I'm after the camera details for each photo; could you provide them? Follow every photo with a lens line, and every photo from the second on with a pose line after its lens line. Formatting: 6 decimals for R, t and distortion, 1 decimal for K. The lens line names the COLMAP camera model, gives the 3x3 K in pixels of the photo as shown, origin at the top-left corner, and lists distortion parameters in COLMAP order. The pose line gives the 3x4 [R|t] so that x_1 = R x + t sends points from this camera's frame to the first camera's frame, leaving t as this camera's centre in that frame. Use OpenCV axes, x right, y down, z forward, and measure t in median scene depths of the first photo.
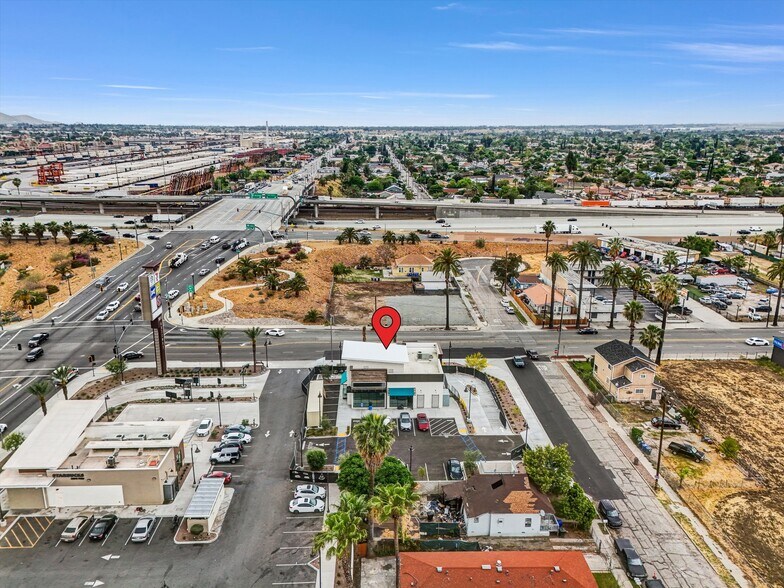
lens RADIAL K [[574.3, 0, 394.9], [0, 574.3, 294.7], [0, 0, 1]] dist [0.079629, -0.072604]
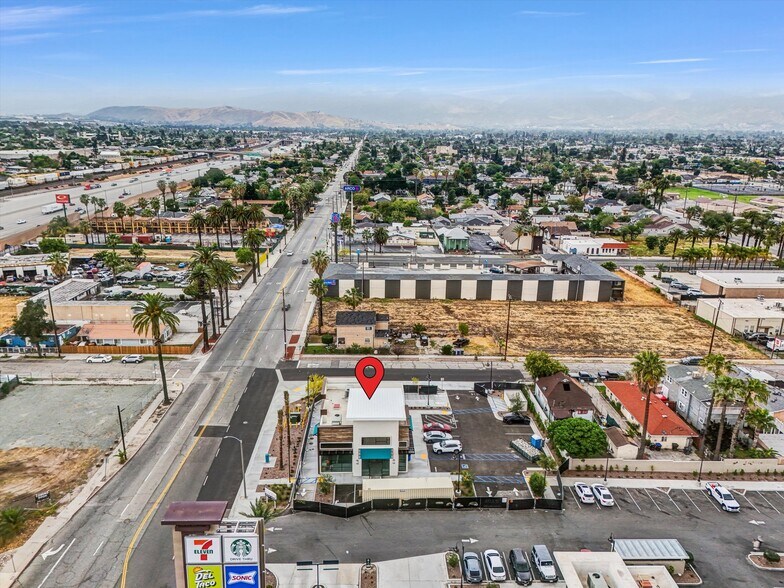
lens RADIAL K [[574.3, 0, 393.8], [0, 574.3, 293.6], [0, 0, 1]] dist [0.079629, -0.072604]
pose [[0.005312, -0.283220, 0.959040, -0.731338], [0.261231, 0.926144, 0.272059, -0.245973], [-0.965262, 0.249086, 0.078906, 0.821577]]
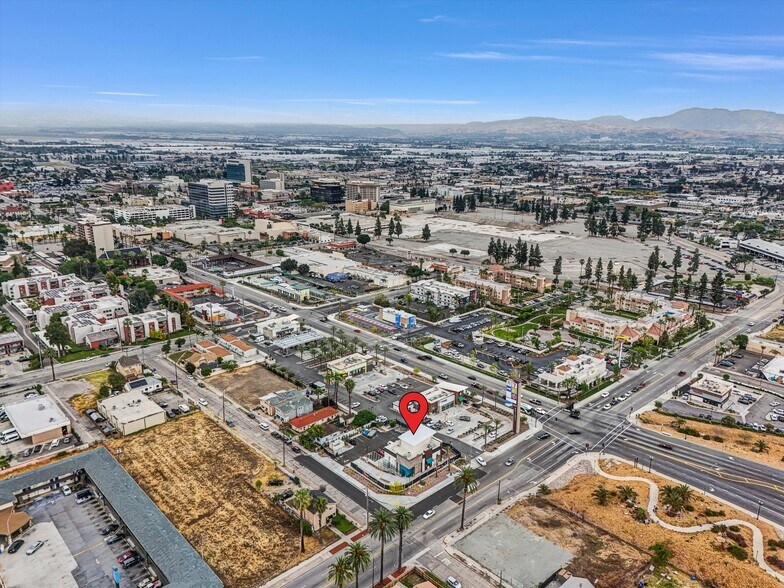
lens RADIAL K [[574.3, 0, 393.8], [0, 574.3, 296.3], [0, 0, 1]] dist [0.079629, -0.072604]
pose [[-0.758441, 0.162554, -0.631145, 1.152645], [-0.194518, 0.867801, 0.457257, -1.156806], [0.622037, 0.469571, -0.626556, 1.871347]]
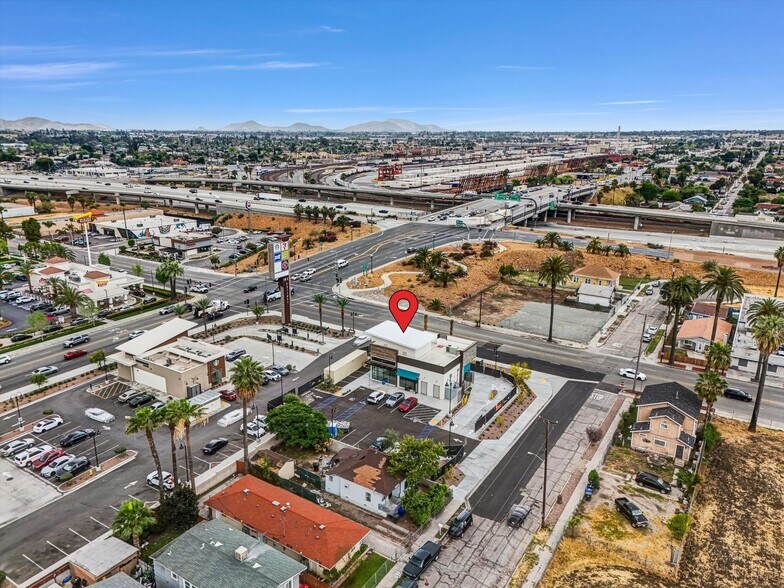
lens RADIAL K [[574.3, 0, 395.8], [0, 574.3, 291.4], [0, 0, 1]] dist [0.079629, -0.072604]
pose [[0.821649, 0.152918, -0.549098, 0.509679], [-0.161407, 0.986331, 0.033159, -0.014357], [0.546663, 0.061383, 0.835100, 0.076836]]
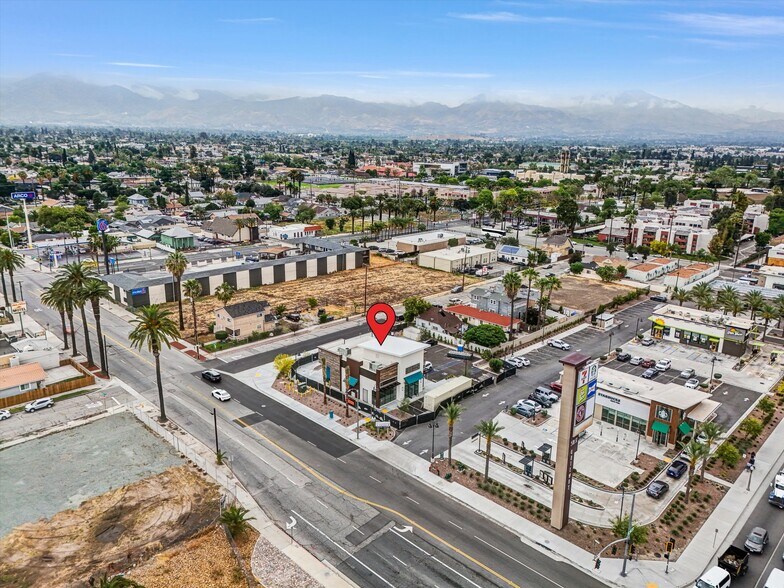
lens RADIAL K [[574.3, 0, 395.7], [0, 574.3, 292.7], [0, 0, 1]] dist [0.079629, -0.072604]
pose [[-0.689604, -0.211715, 0.692548, -0.708464], [0.175818, 0.878755, 0.443709, -0.430116], [-0.702520, 0.427746, -0.568769, 1.469182]]
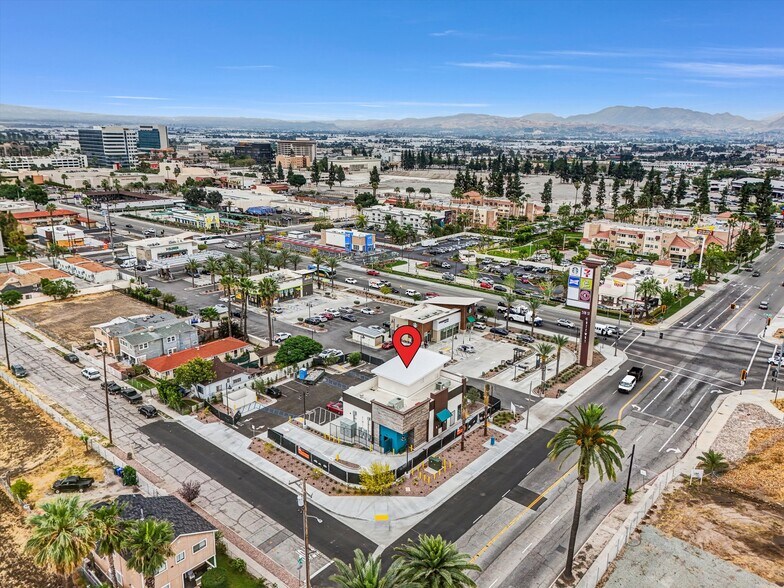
lens RADIAL K [[574.3, 0, 394.5], [0, 574.3, 292.3], [0, 0, 1]] dist [0.079629, -0.072604]
pose [[-0.682785, 0.176257, -0.709040, 0.598779], [-0.221704, 0.874723, 0.430938, -0.383055], [0.696170, 0.451435, -0.558171, 1.370782]]
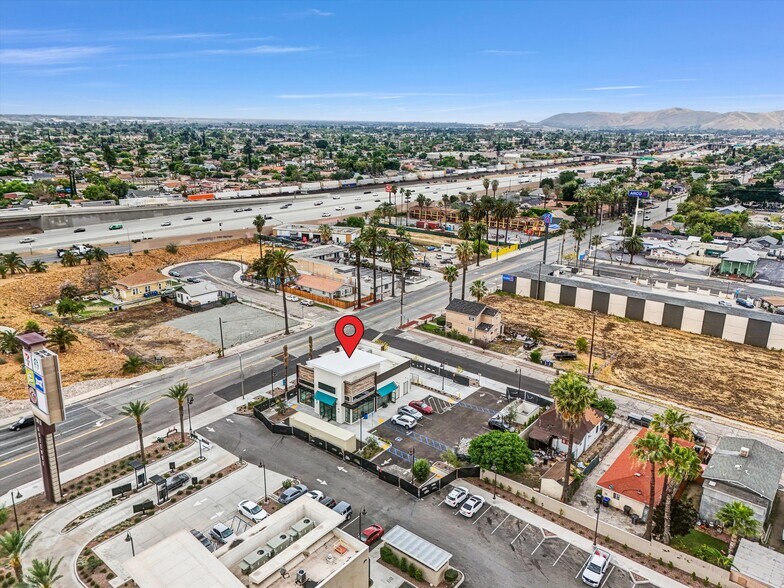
lens RADIAL K [[574.3, 0, 393.6], [0, 574.3, 291.4], [0, 0, 1]] dist [0.079629, -0.072604]
pose [[0.657157, -0.207855, 0.724528, -0.617796], [0.202042, 0.974626, 0.096349, -0.085470], [-0.726170, 0.083069, 0.682478, 0.262840]]
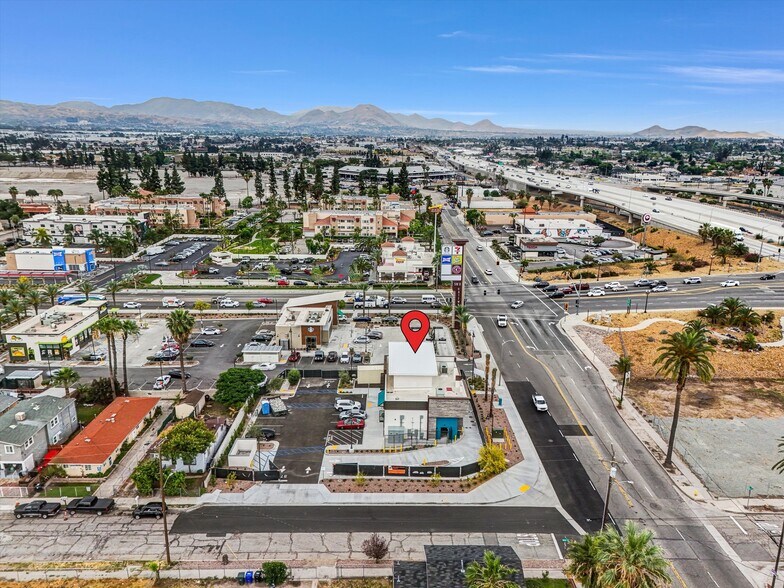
lens RADIAL K [[574.3, 0, 394.4], [0, 574.3, 297.2], [0, 0, 1]] dist [0.079629, -0.072604]
pose [[-0.037472, 0.267439, -0.962846, 0.820683], [-0.288597, 0.919570, 0.266651, -0.229842], [0.956717, 0.287866, 0.042724, 0.848771]]
